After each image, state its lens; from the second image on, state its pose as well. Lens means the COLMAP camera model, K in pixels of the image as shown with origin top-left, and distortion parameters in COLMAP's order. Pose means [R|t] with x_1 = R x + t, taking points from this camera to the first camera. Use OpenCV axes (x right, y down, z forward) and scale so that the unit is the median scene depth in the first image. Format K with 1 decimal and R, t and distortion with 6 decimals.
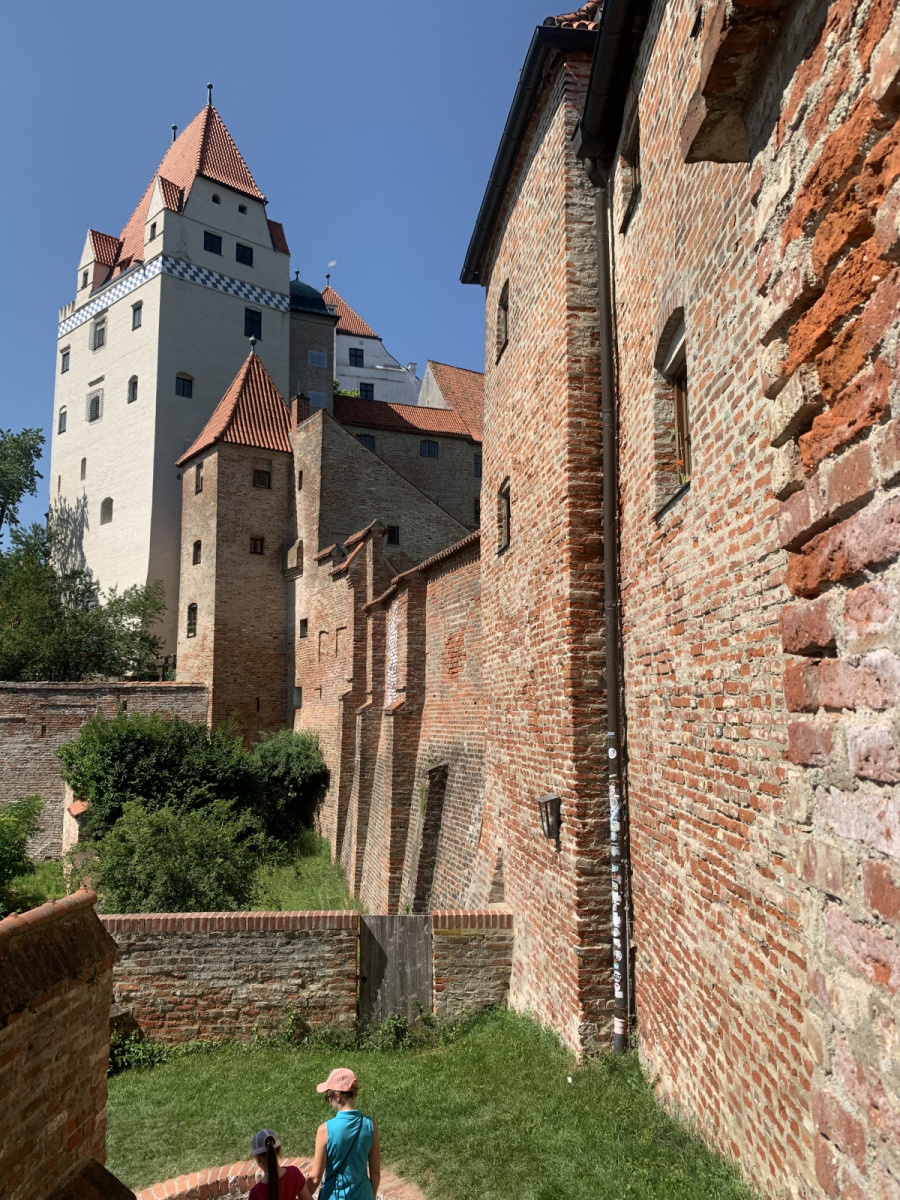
lens RADIAL K [[902.9, 0, 449.8], [0, 902.9, 592.7], [0, 0, 1]] dist [0.140343, -0.332880]
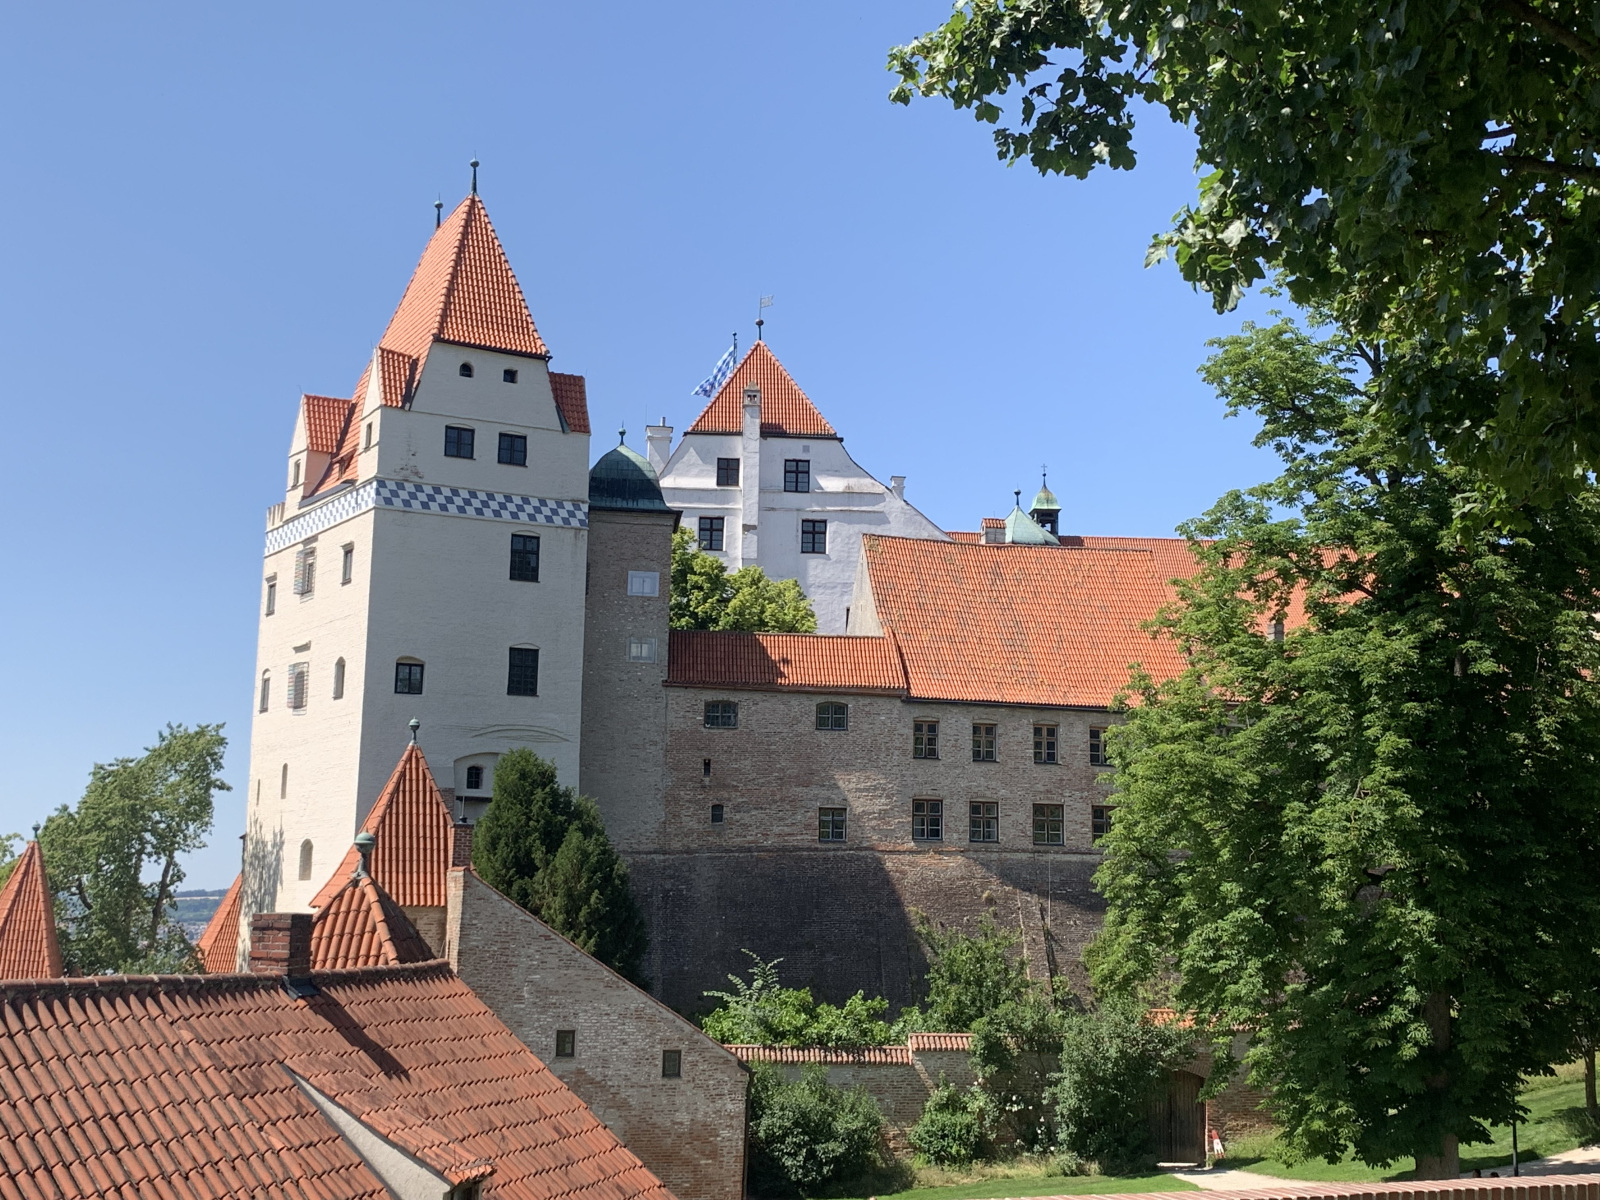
lens RADIAL K [[1928.7, 0, 800.0], [0, 1928.7, 600.0], [0, 0, 1]] dist [0.159427, -0.065411]
pose [[0.966958, -0.014694, -0.254512, 0.504875], [0.009336, 0.999709, -0.022246, -0.376168], [0.254765, 0.019135, 0.966814, -0.408282]]
